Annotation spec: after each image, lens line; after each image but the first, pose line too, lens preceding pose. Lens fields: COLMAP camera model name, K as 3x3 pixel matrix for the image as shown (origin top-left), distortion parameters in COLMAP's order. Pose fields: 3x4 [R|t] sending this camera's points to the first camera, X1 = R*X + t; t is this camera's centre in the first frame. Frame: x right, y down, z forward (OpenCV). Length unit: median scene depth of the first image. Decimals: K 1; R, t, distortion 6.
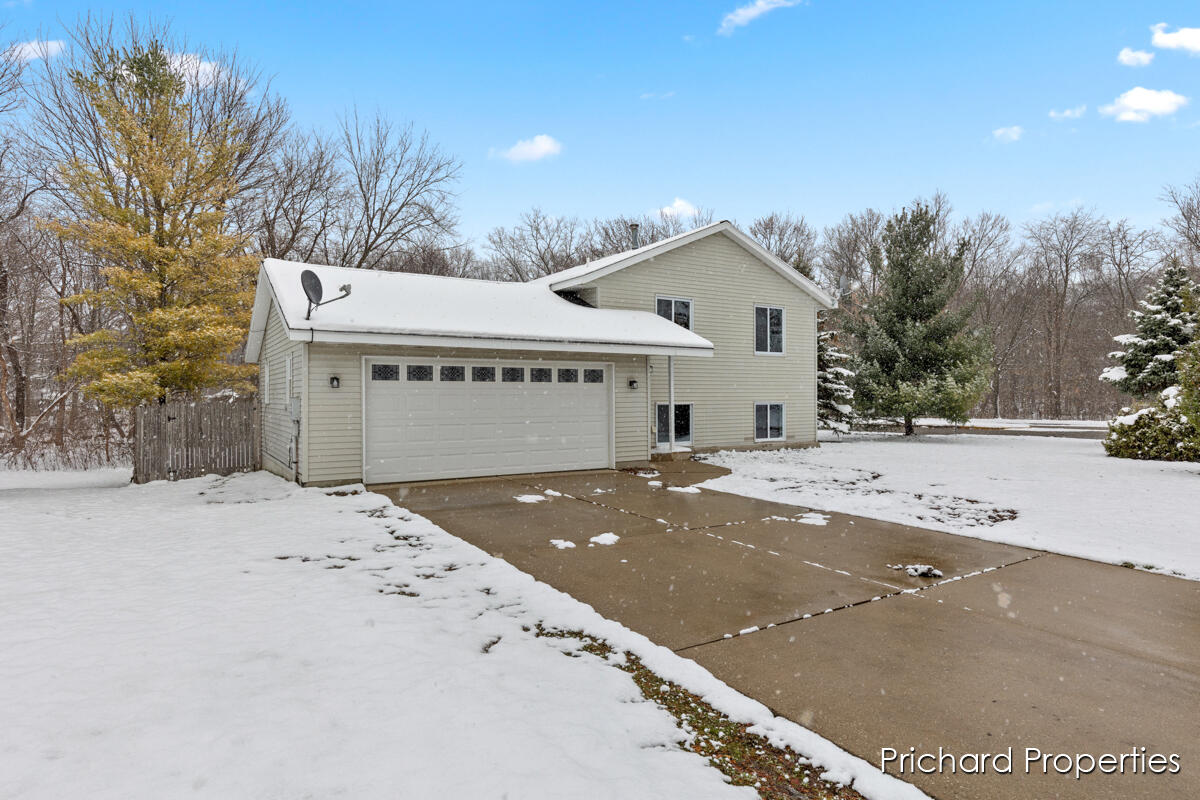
lens RADIAL K [[690.0, 0, 600.0], [0, 690.0, 400.0], [0, 0, 1]] dist [0.000858, 0.000004]
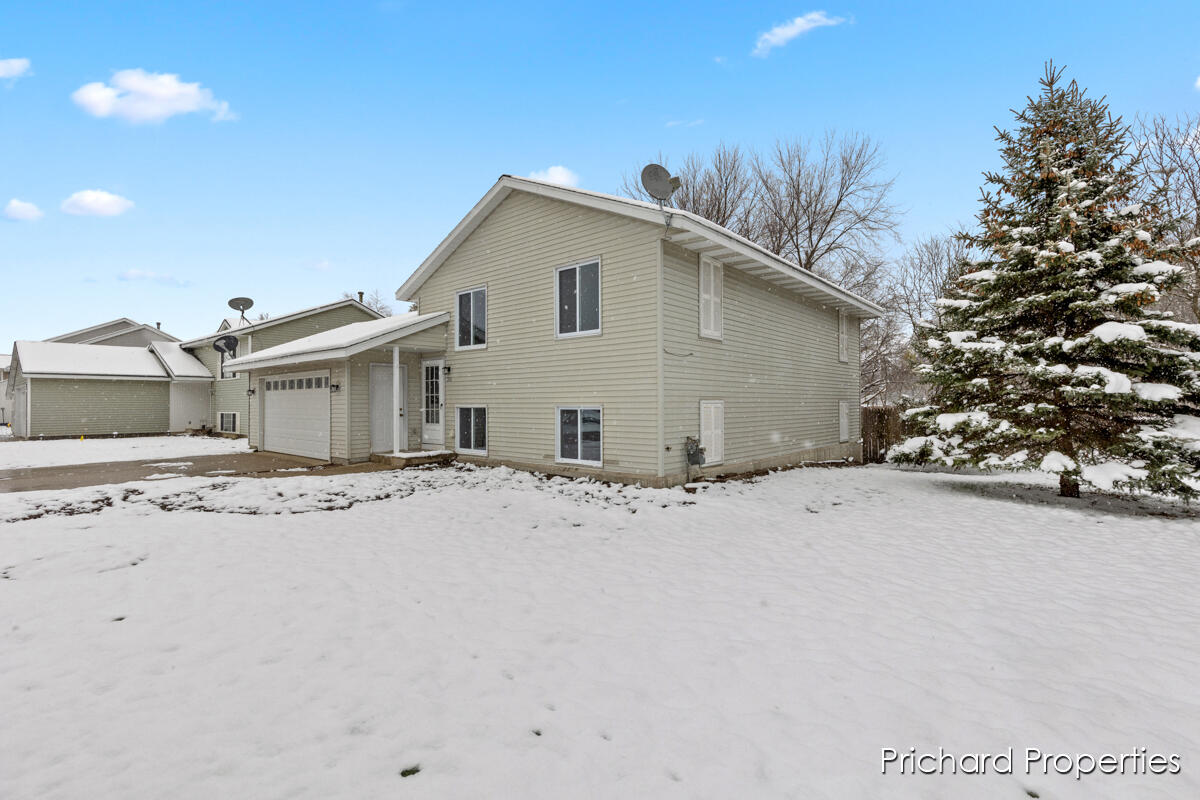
lens RADIAL K [[539.9, 0, 600.0], [0, 539.9, 400.0], [0, 0, 1]] dist [0.000374, 0.000223]
pose [[0.305449, -0.003901, -0.952200, 0.873748], [-0.004565, 0.999974, -0.005562, -0.000025], [0.952198, 0.006046, 0.305423, 0.996839]]
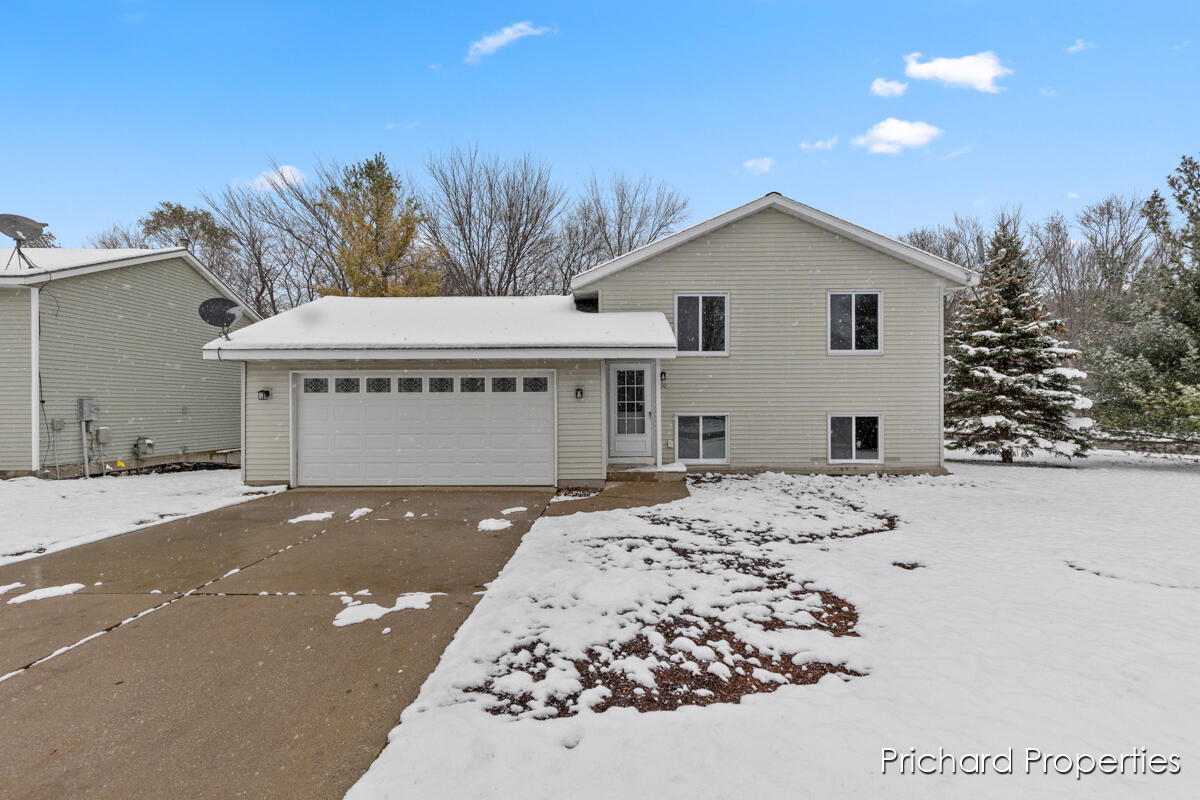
lens RADIAL K [[539.9, 0, 600.0], [0, 539.9, 400.0], [0, 0, 1]] dist [0.000374, 0.000223]
pose [[0.842700, -0.003113, -0.538375, 0.386117], [-0.002595, 0.999948, -0.009843, -0.006543], [0.538377, 0.009692, 0.842648, 0.376910]]
